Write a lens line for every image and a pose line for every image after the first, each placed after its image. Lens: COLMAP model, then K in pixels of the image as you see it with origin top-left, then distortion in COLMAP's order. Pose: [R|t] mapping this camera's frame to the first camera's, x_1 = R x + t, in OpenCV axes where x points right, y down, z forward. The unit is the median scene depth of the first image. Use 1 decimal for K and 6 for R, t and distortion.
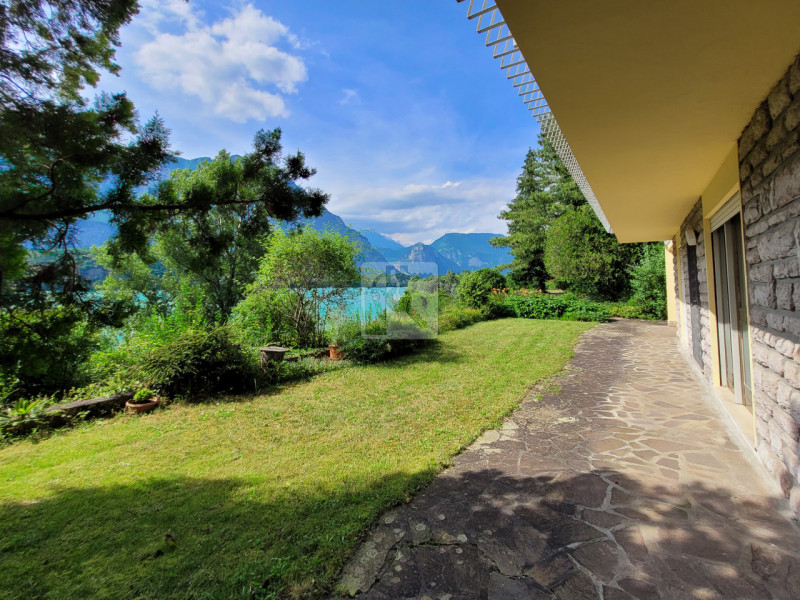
lens RADIAL K [[352.4, 0, 400.0], [0, 352.4, 300.0], [0, 0, 1]] dist [0.020062, -0.018968]
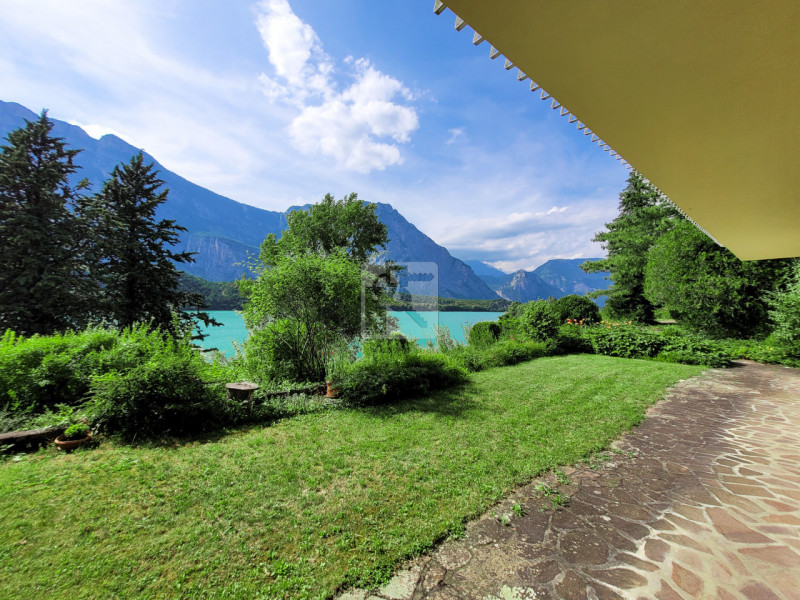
lens RADIAL K [[315.5, 0, 402.4], [0, 315.5, 331.2], [0, 0, 1]] dist [0.000687, -0.000334]
pose [[0.953431, 0.033016, -0.299799, 0.076500], [-0.025116, 0.999229, 0.030167, -0.010606], [0.300564, -0.021232, 0.953525, 0.090274]]
